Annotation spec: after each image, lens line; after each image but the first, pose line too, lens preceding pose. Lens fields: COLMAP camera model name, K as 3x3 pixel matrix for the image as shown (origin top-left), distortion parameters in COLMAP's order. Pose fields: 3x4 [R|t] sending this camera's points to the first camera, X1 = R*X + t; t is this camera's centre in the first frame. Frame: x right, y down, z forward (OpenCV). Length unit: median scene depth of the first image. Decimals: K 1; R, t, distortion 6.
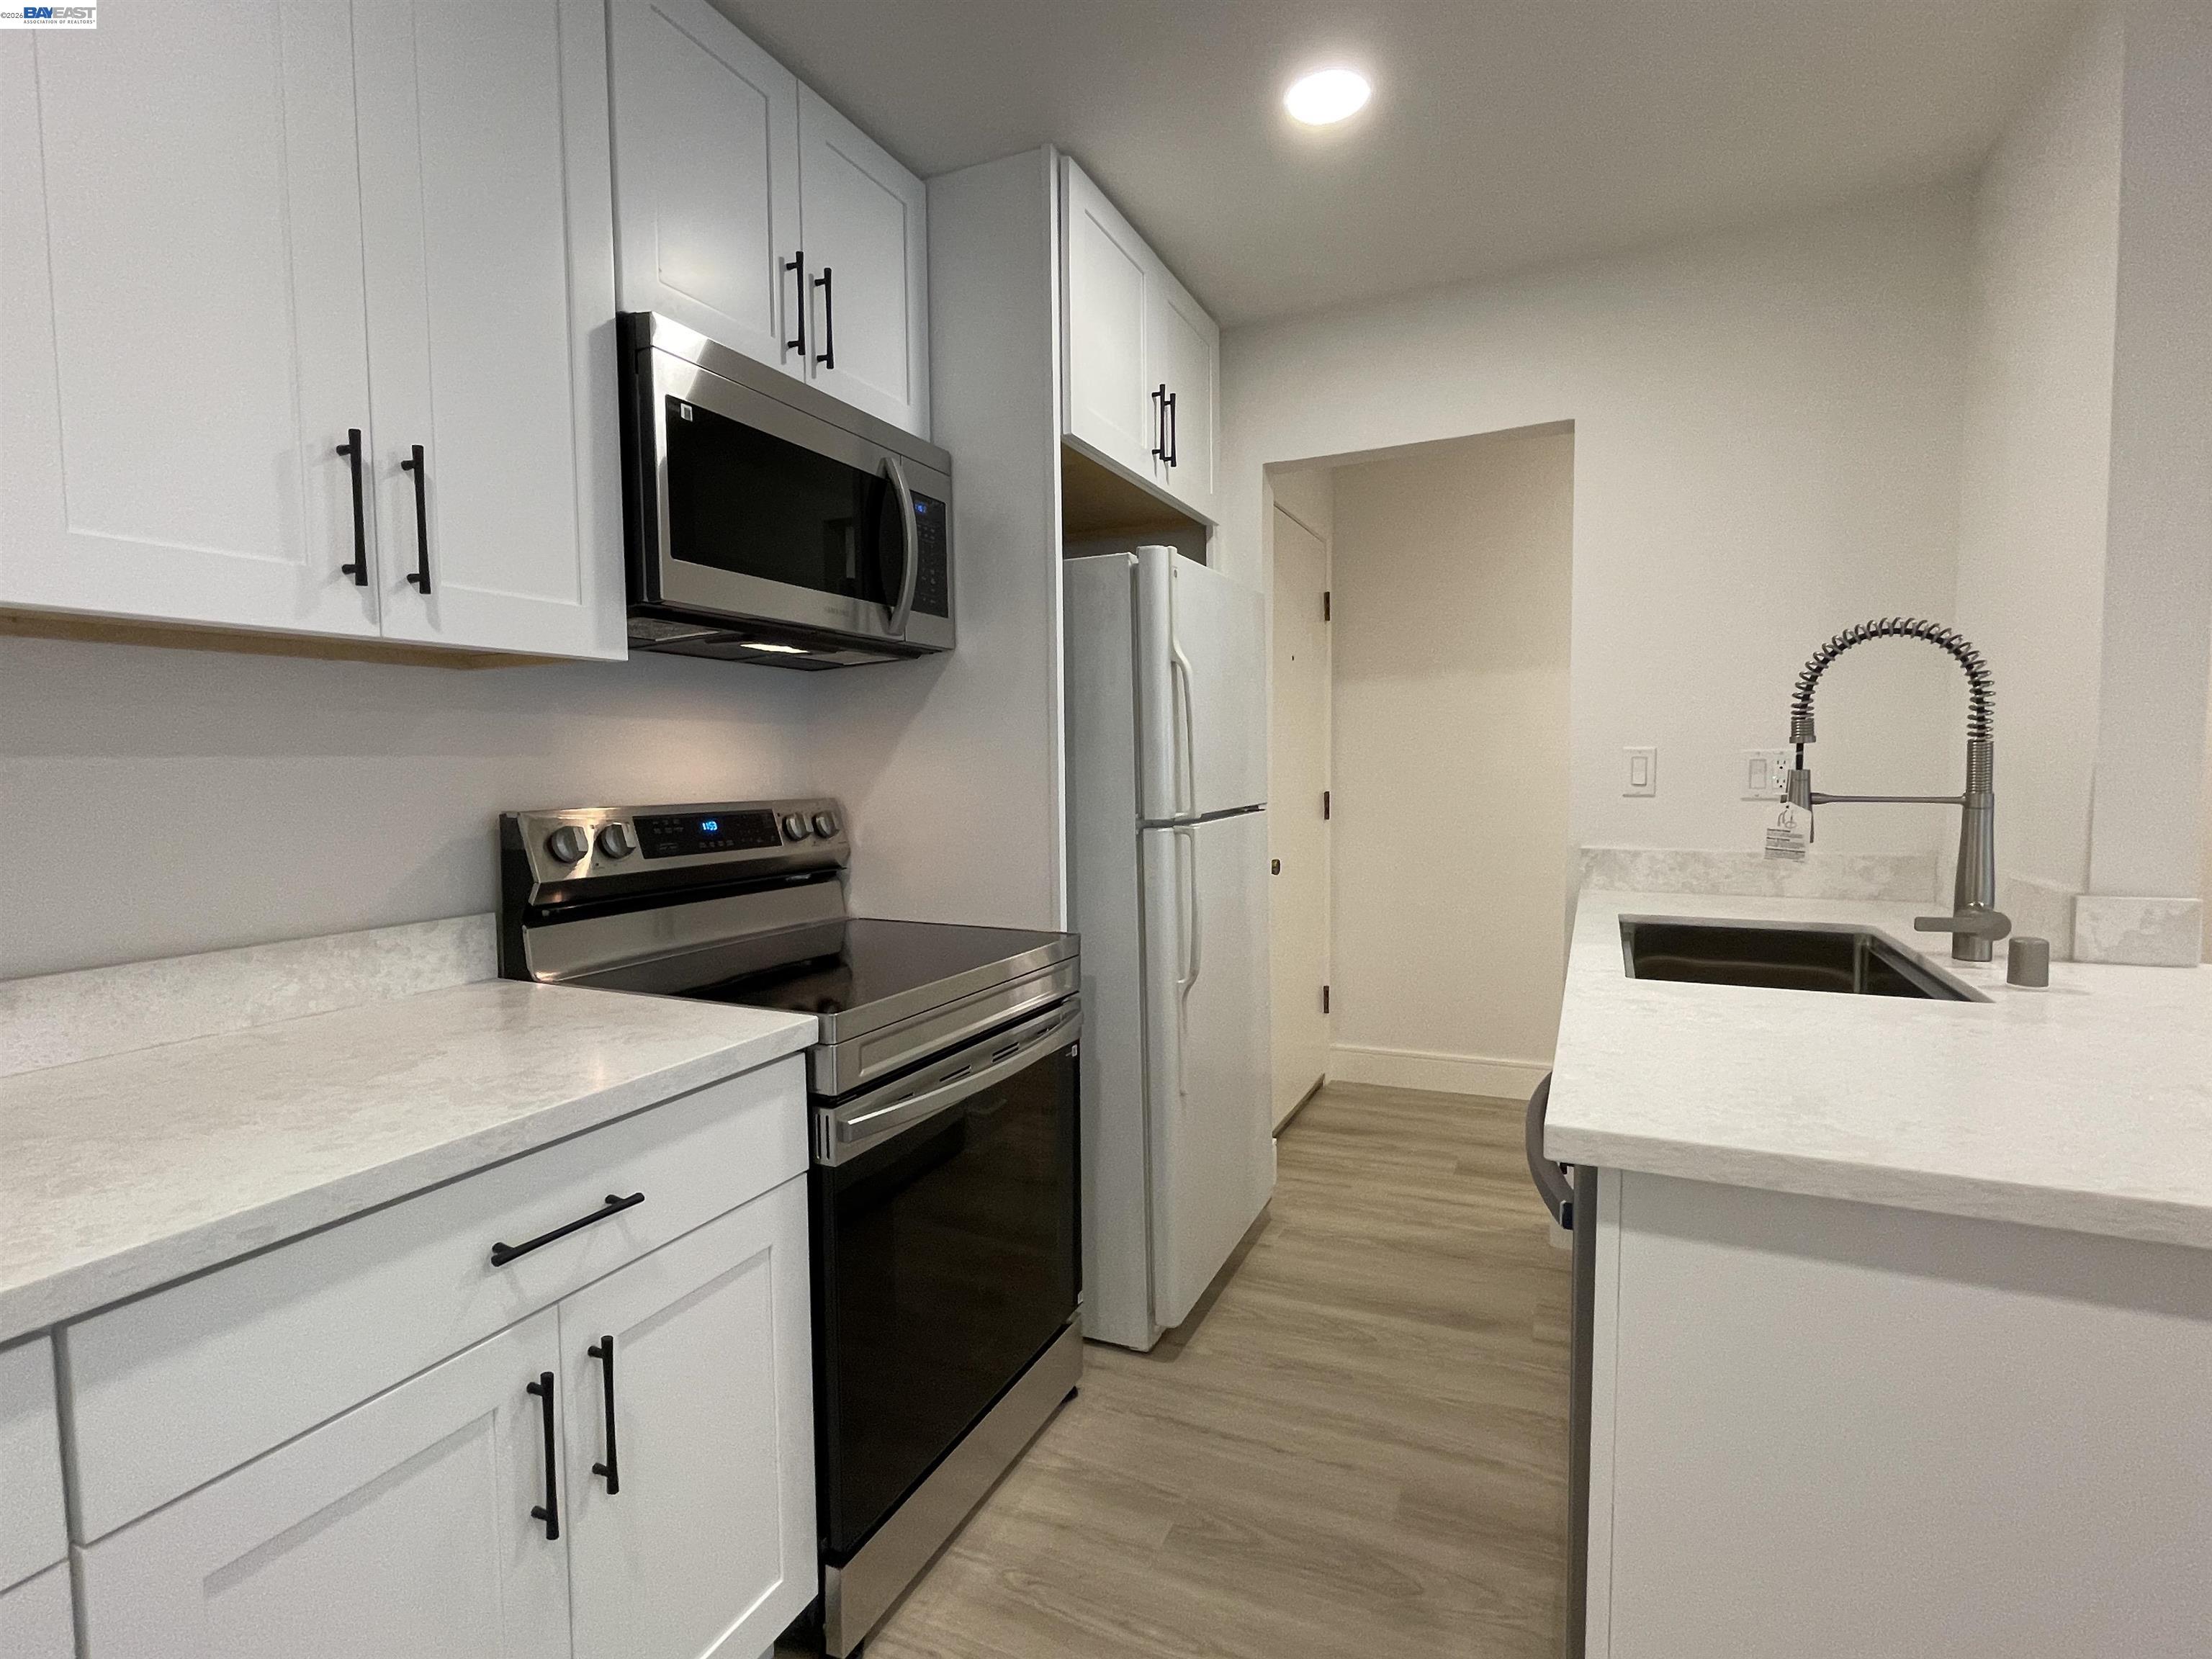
lens RADIAL K [[1077.5, 0, 1103.3], [0, 1077.5, 826.9], [0, 0, 1]] dist [-0.005332, 0.002547]
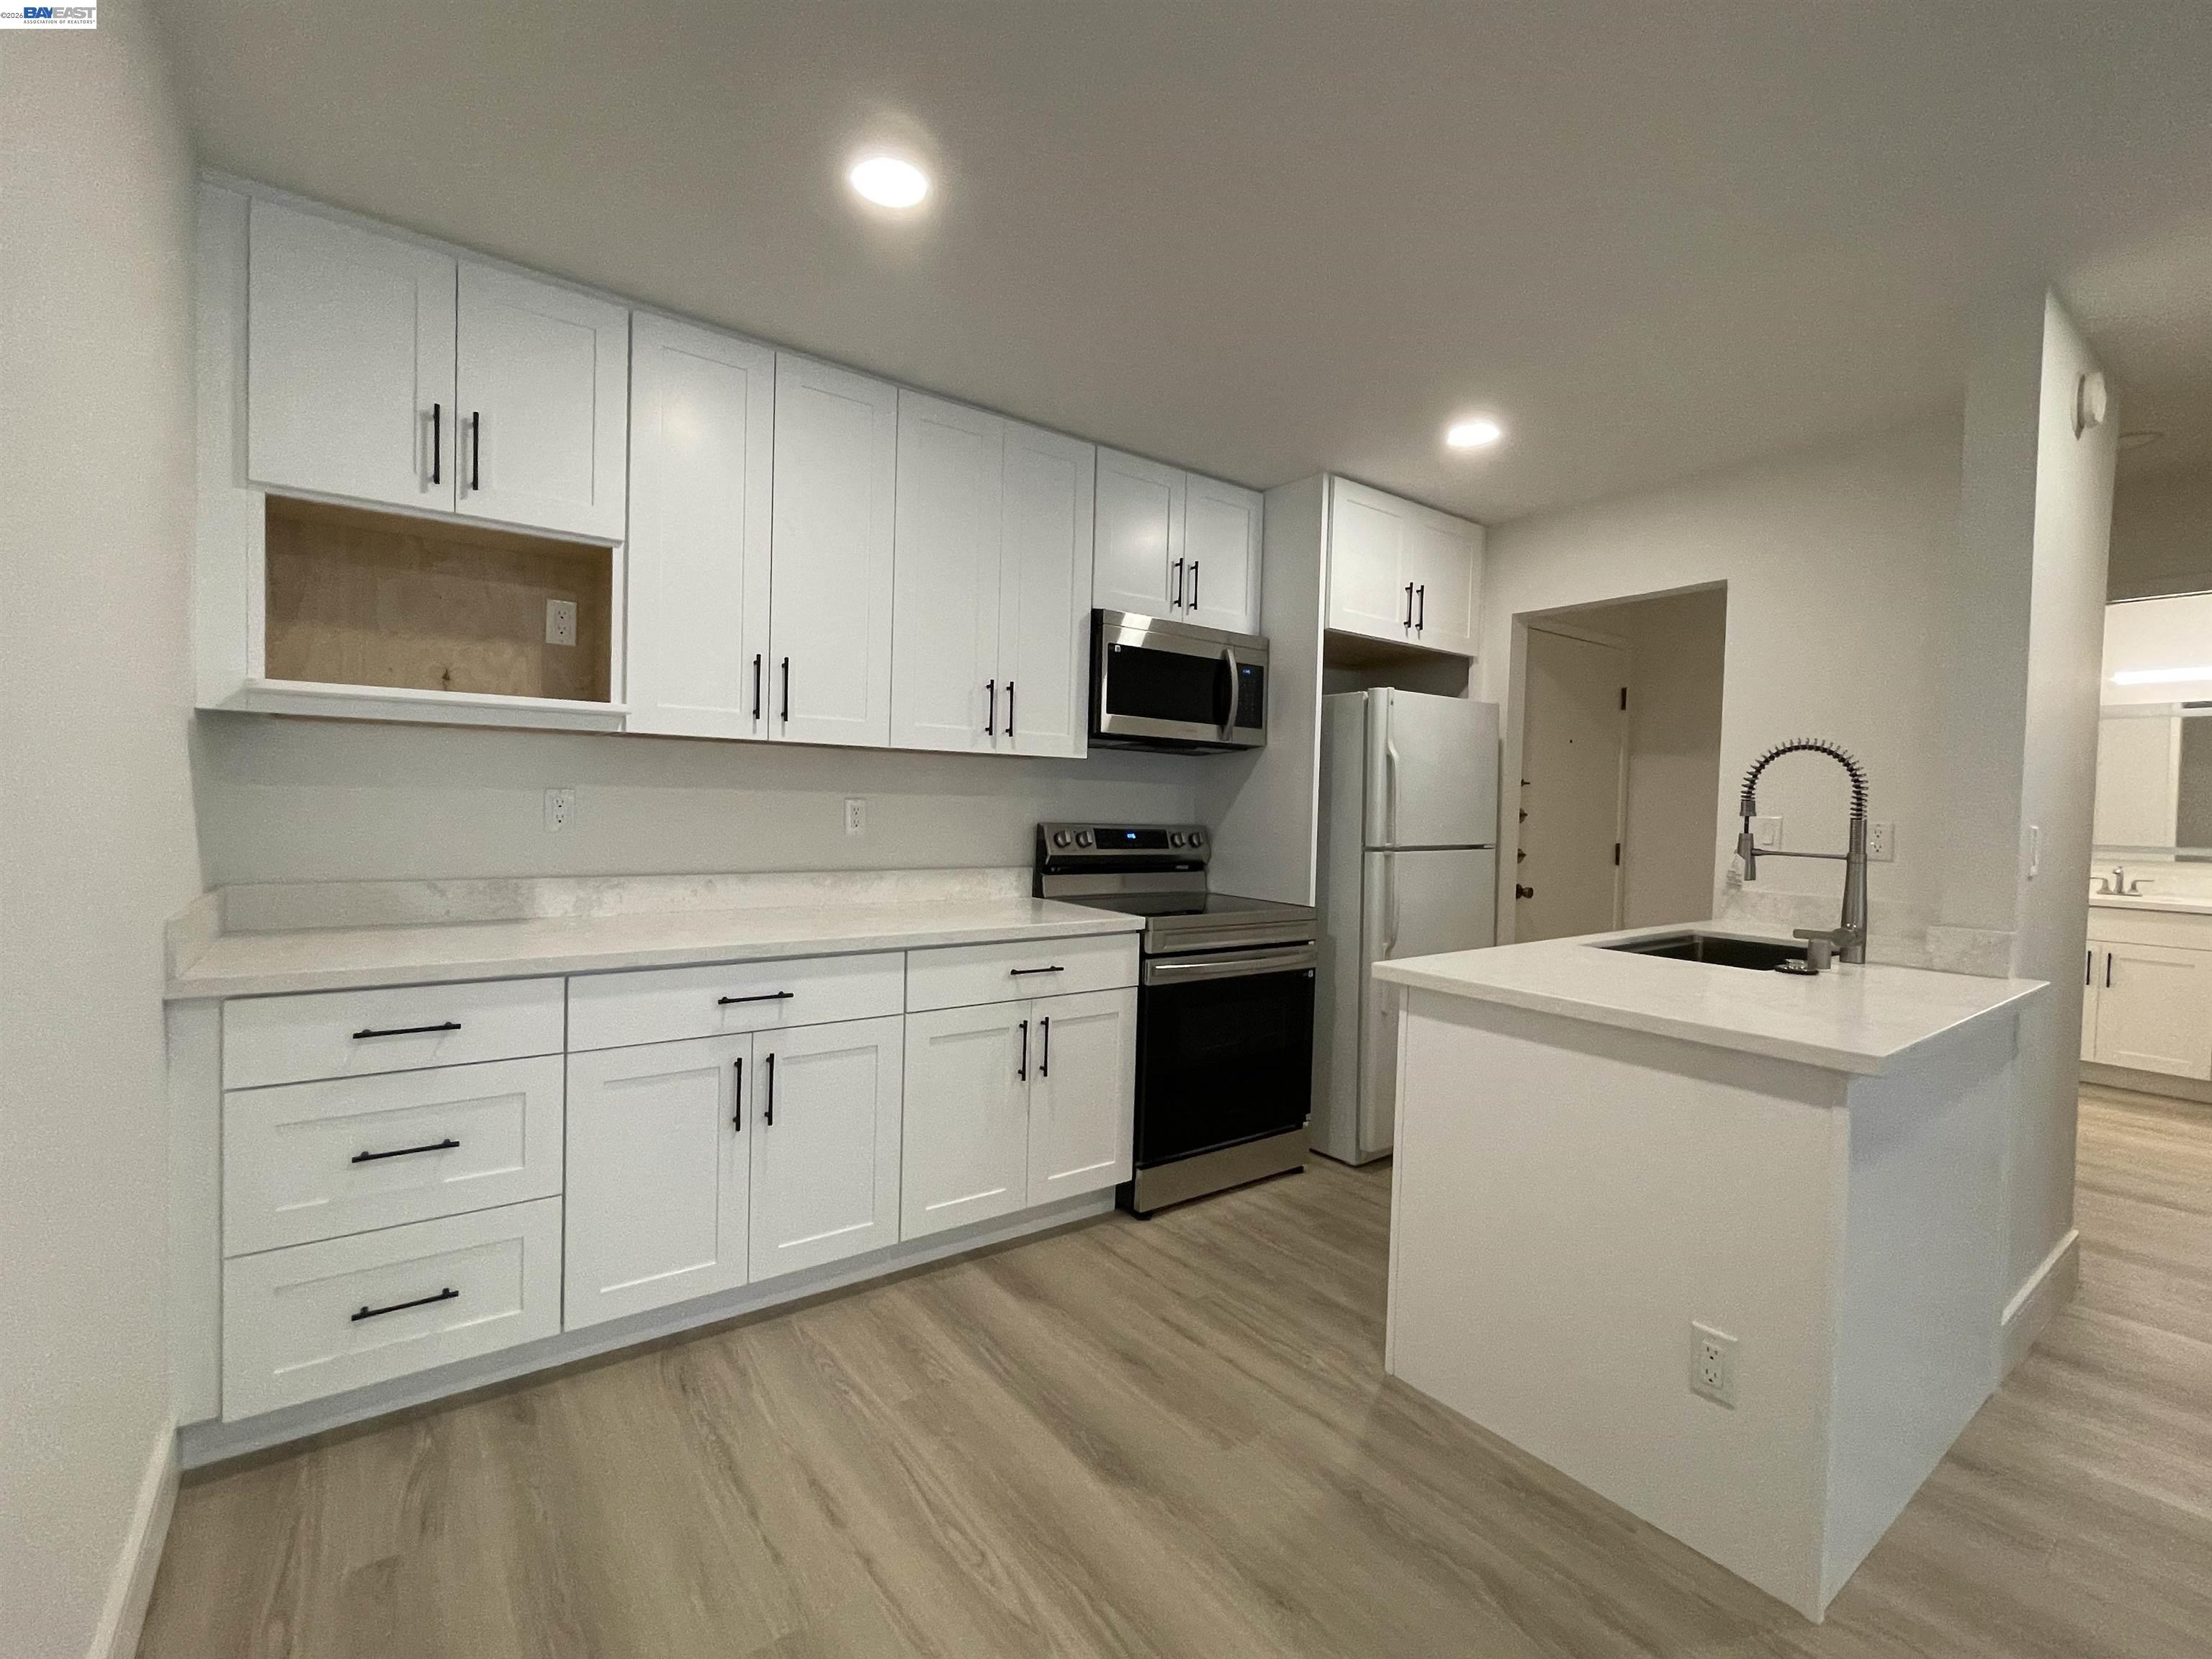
lens RADIAL K [[980.2, 0, 1109.7], [0, 980.2, 826.2], [0, 0, 1]] dist [-0.000738, 0.002398]
pose [[0.882371, 0.045876, -0.468313, 0.498955], [-0.064704, 0.997611, -0.024187, 0.031113], [0.466085, 0.051644, 0.883232, -0.692920]]
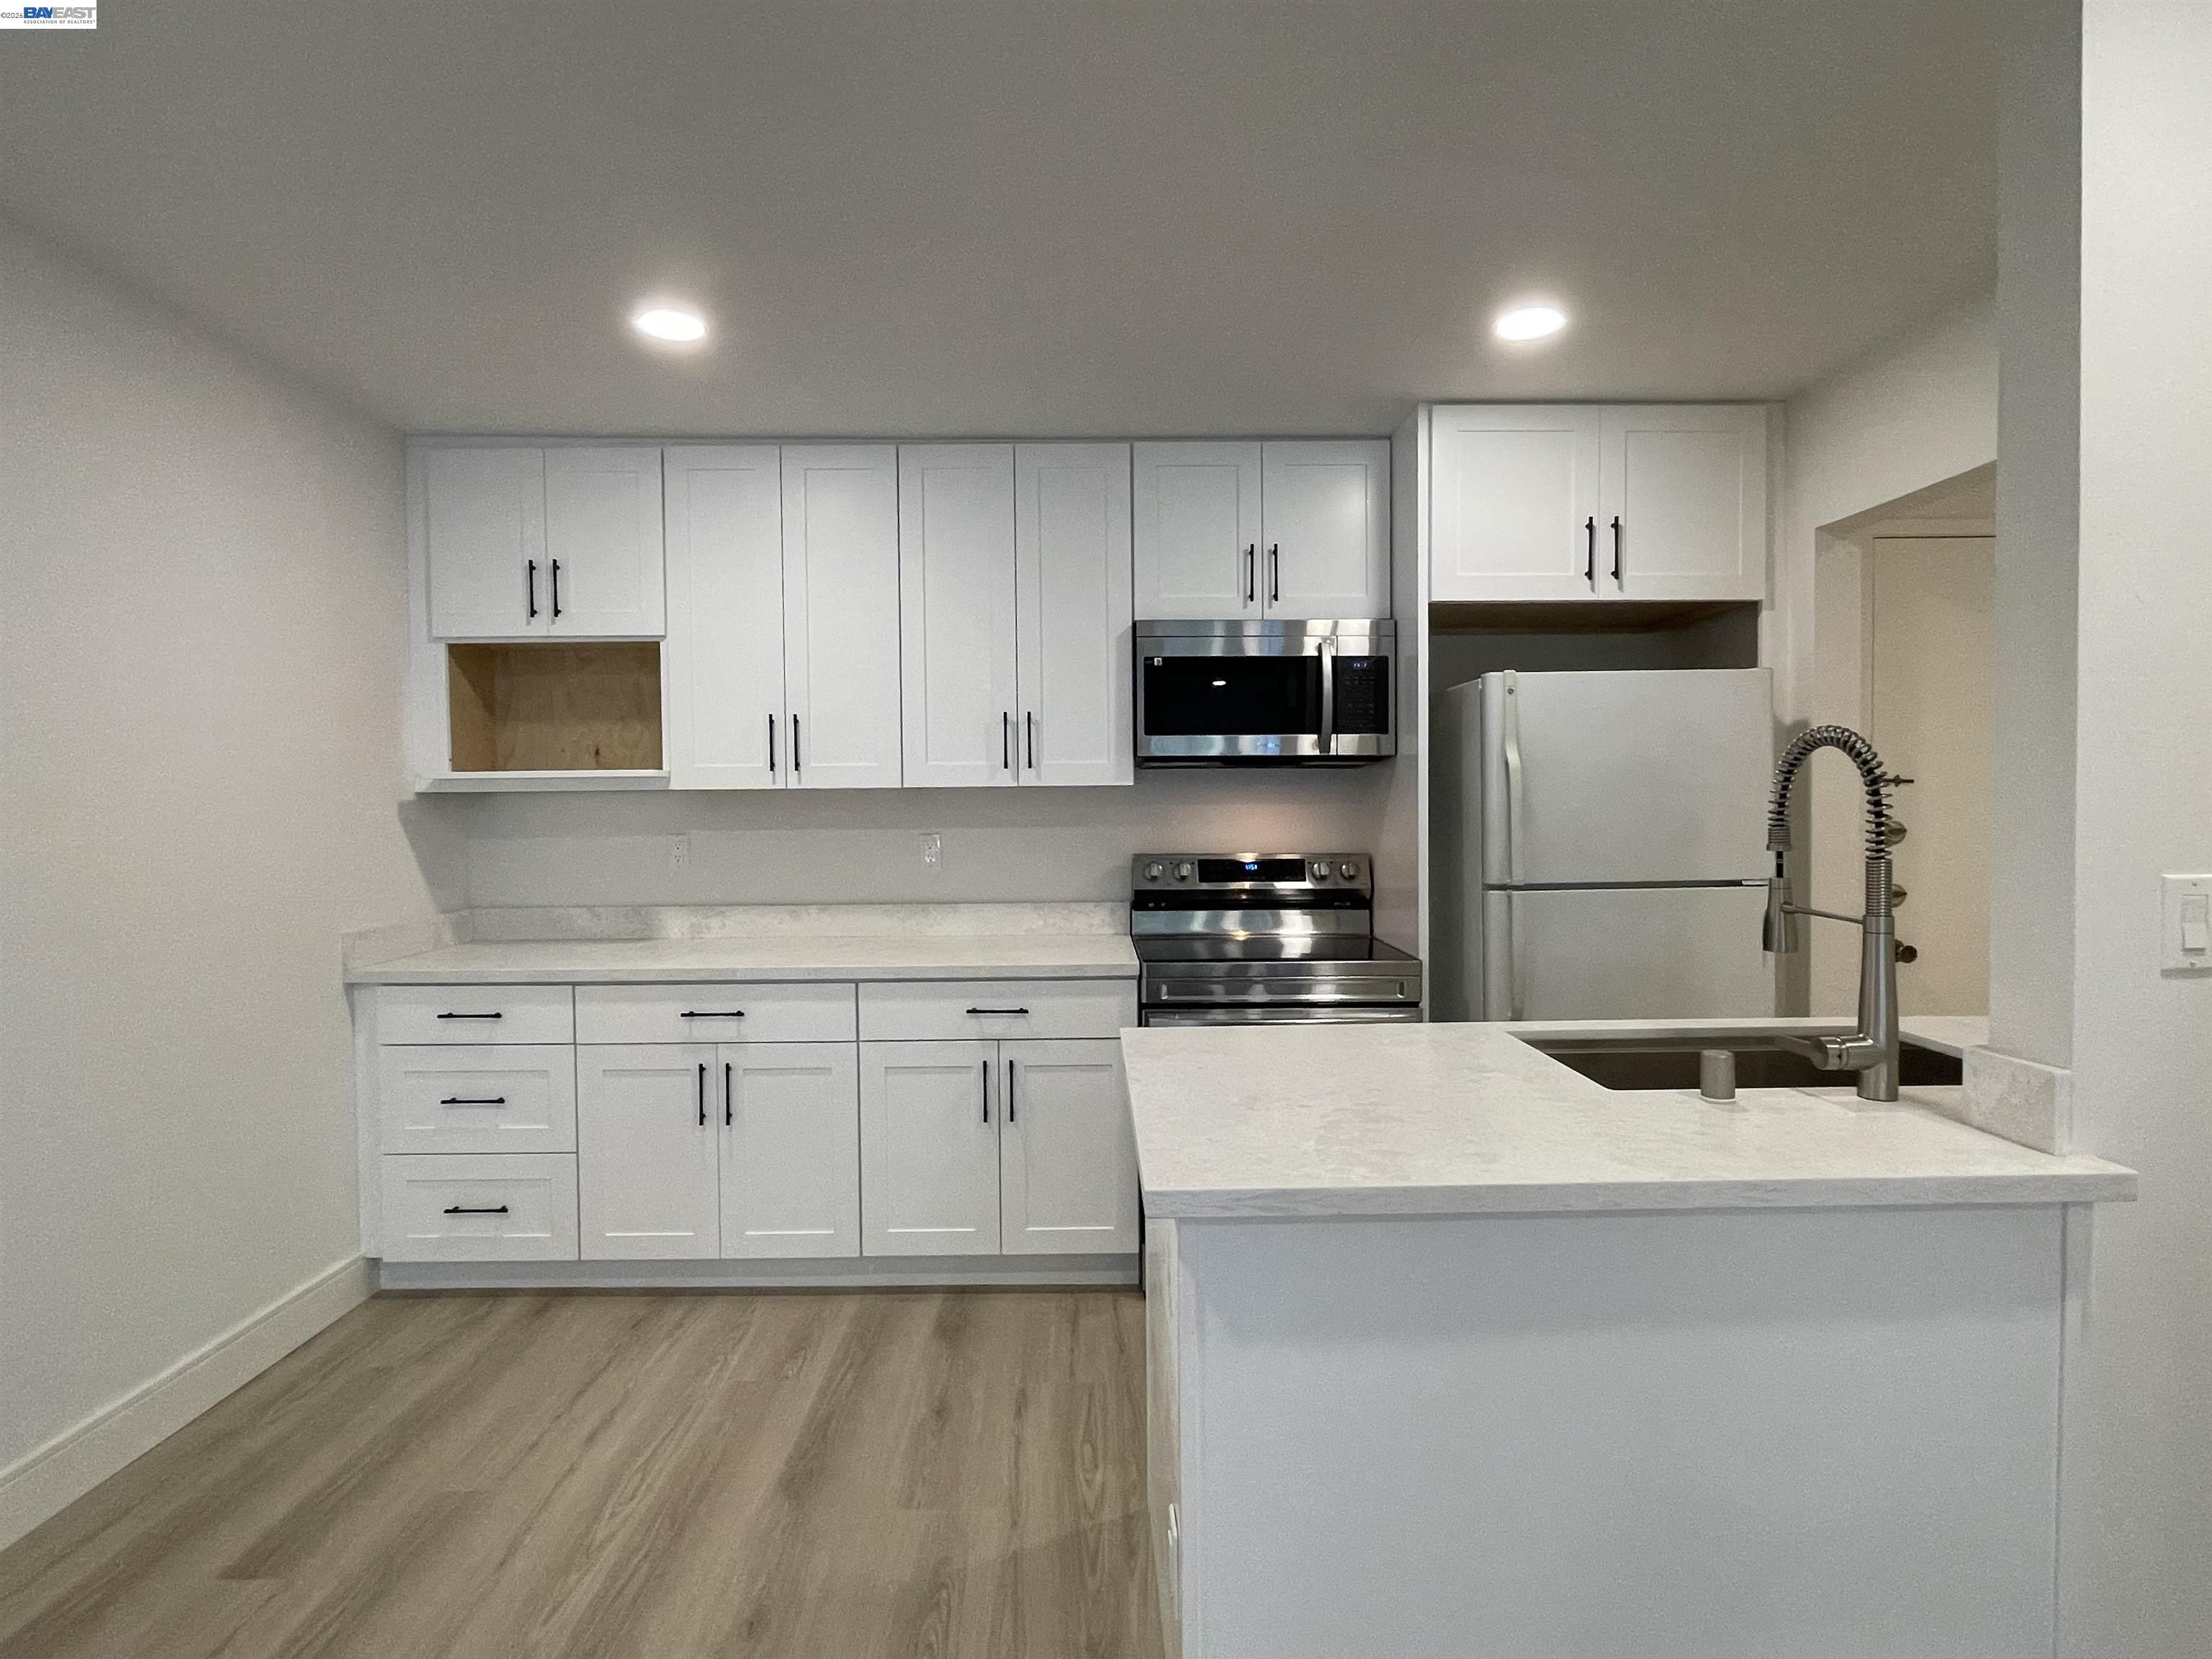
lens RADIAL K [[1171.9, 0, 1101.2], [0, 1171.9, 825.3], [0, 0, 1]] dist [0.003404, 0.003342]
pose [[0.431217, 0.029546, -0.901764, 1.357115], [-0.050588, 0.998683, 0.008531, -0.079142], [0.900829, 0.041940, 0.432144, -0.031891]]
